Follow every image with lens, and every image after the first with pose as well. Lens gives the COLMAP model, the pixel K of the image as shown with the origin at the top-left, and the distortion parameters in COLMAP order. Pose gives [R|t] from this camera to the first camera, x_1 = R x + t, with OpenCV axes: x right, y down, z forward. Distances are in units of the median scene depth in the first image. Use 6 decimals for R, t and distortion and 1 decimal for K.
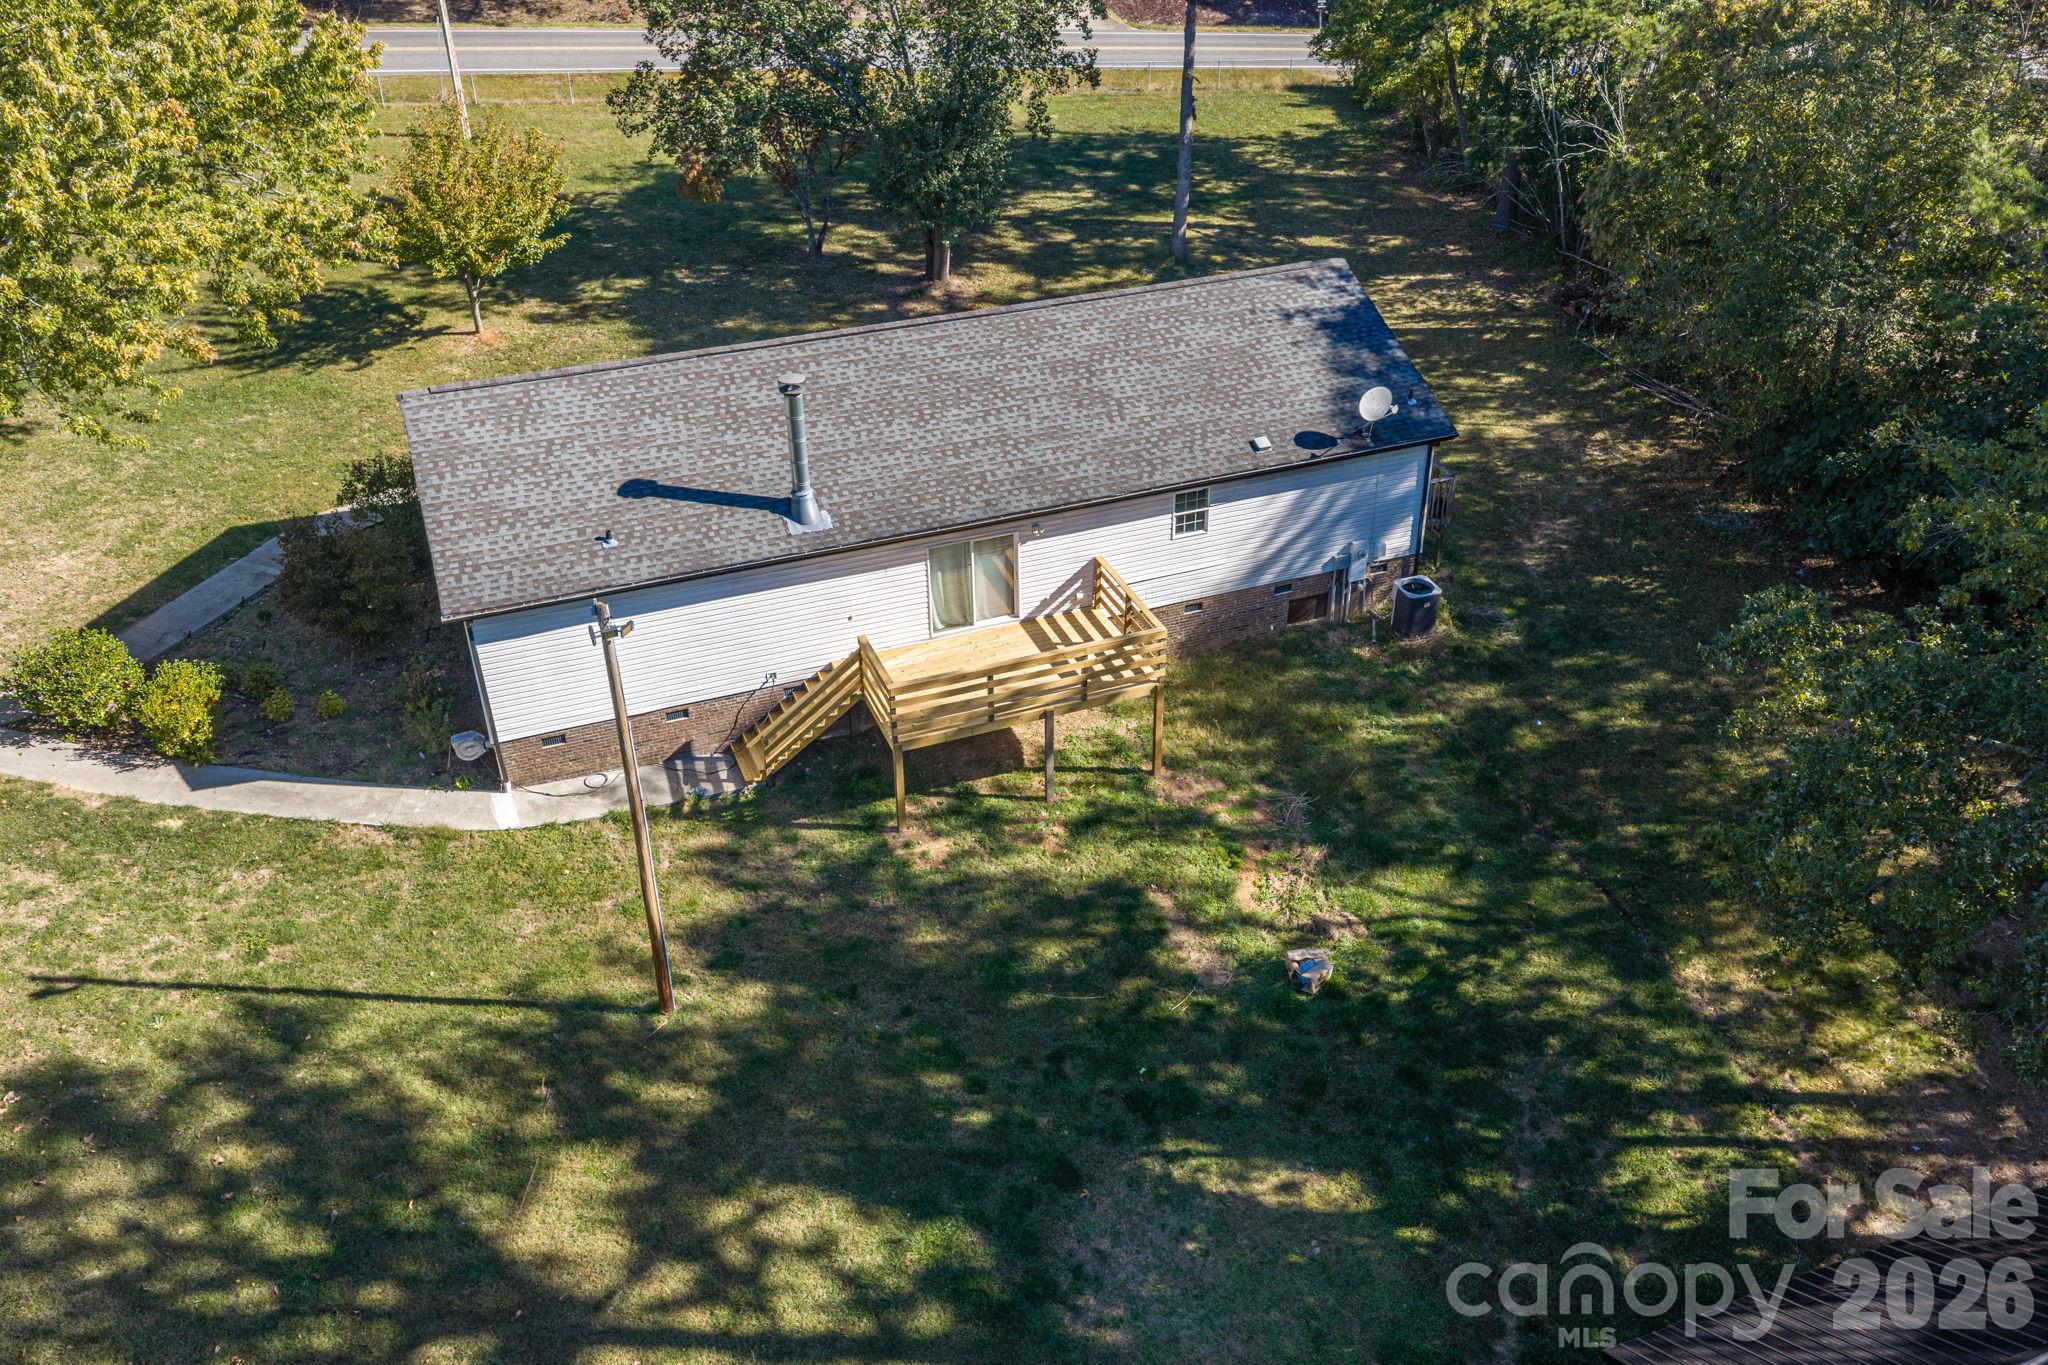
lens RADIAL K [[1979.8, 0, 1024.0], [0, 1979.8, 682.5], [0, 0, 1]] dist [-0.005419, -0.010203]
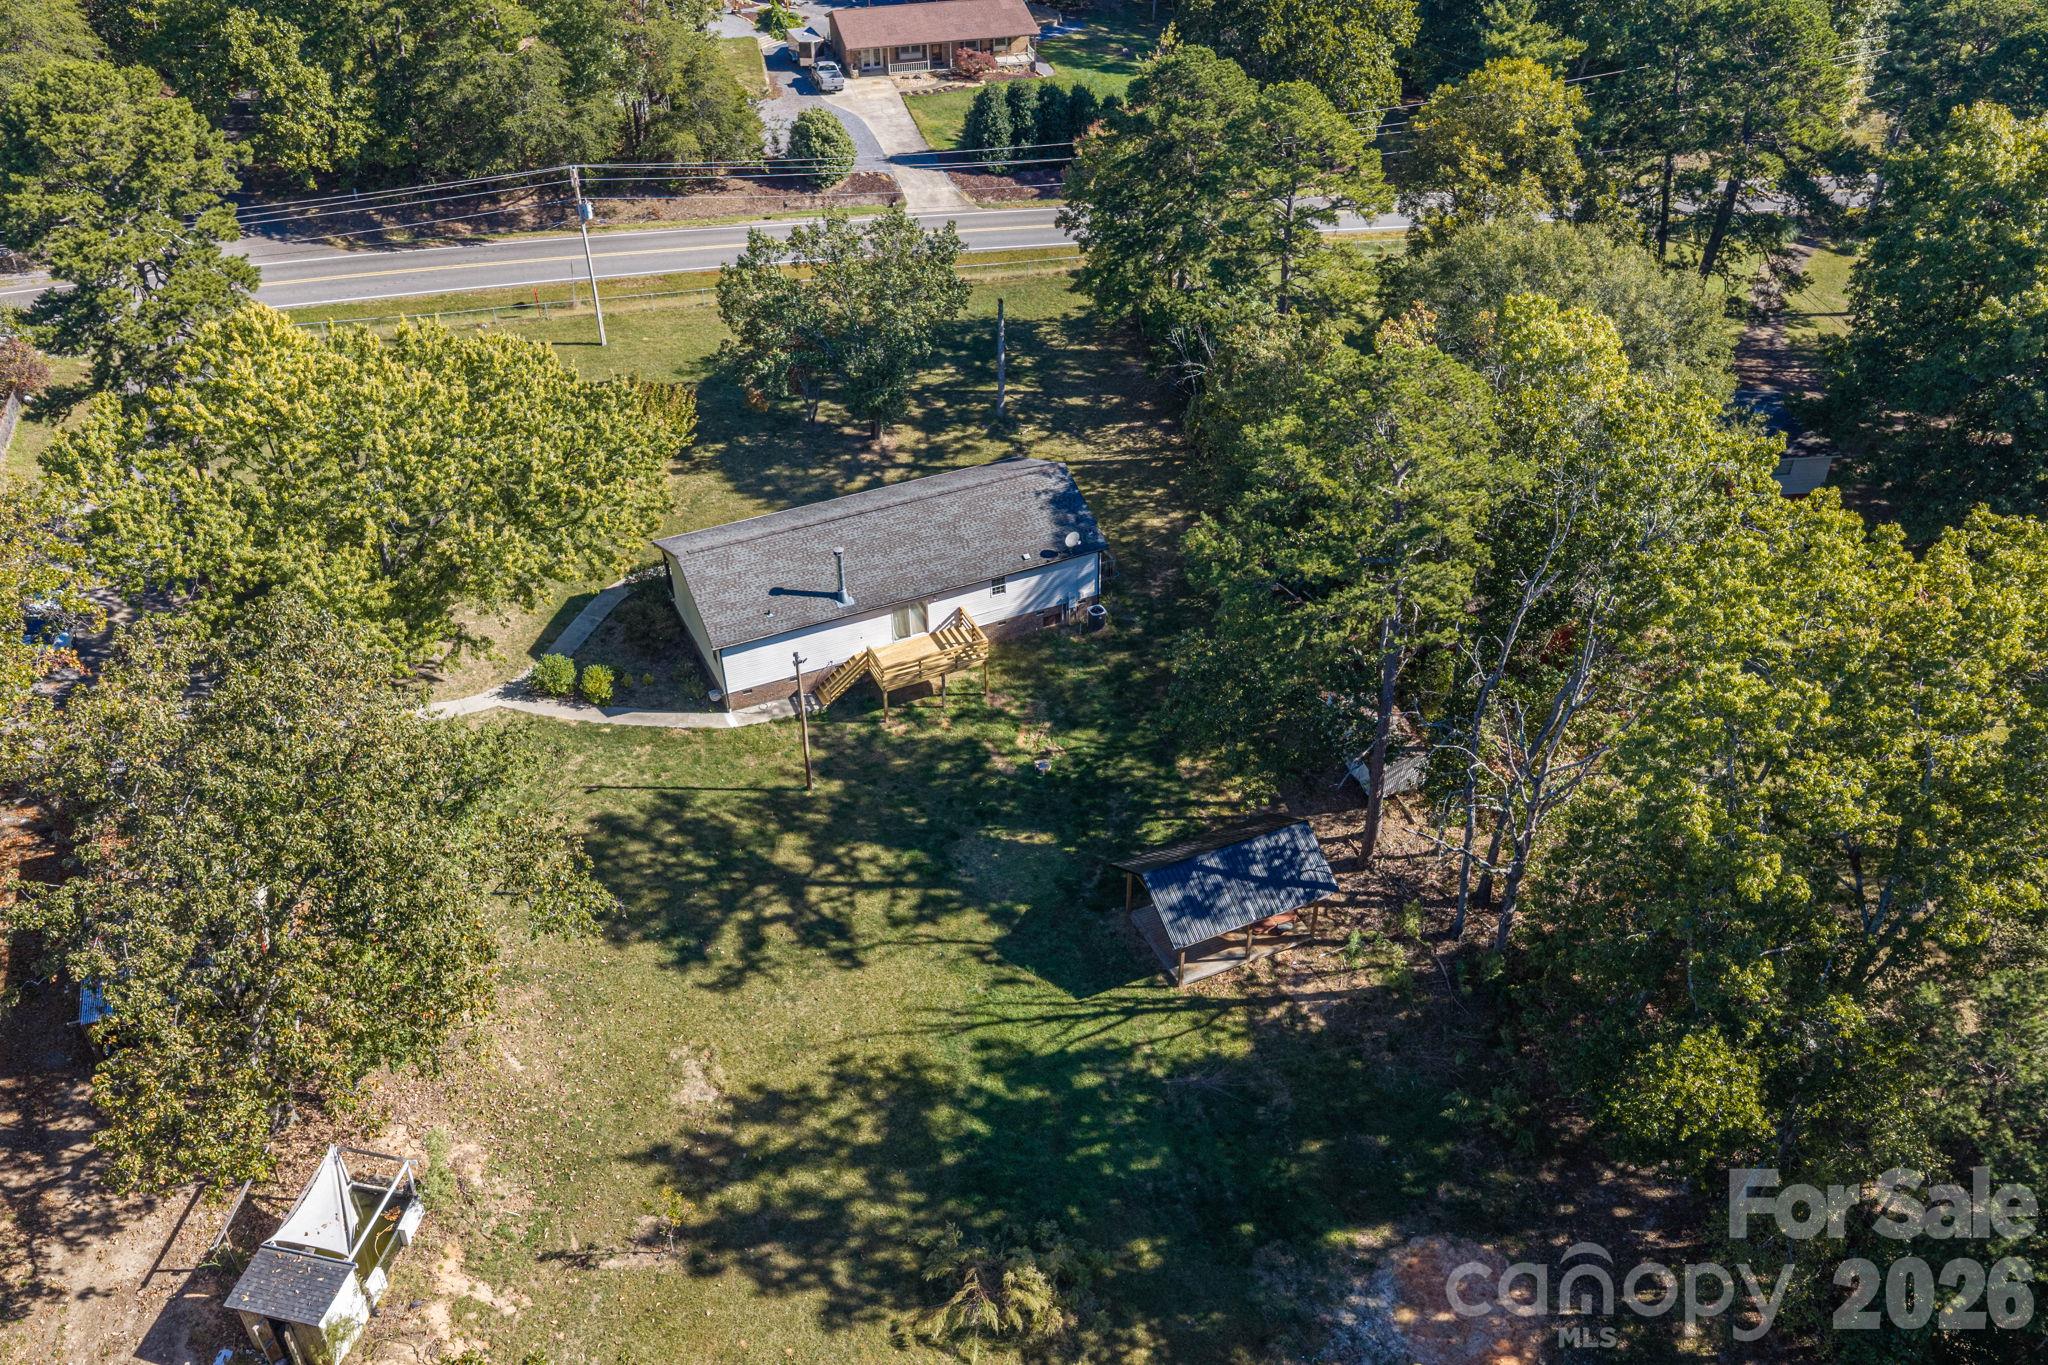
lens RADIAL K [[2488.0, 0, 1024.0], [0, 2488.0, 682.5], [0, 0, 1]] dist [-0.006522, -0.004510]
pose [[0.998192, -0.037269, 0.047149, -0.033926], [0.034218, 0.997367, 0.063934, -0.173094], [-0.049408, -0.062205, 0.996840, -2.176894]]
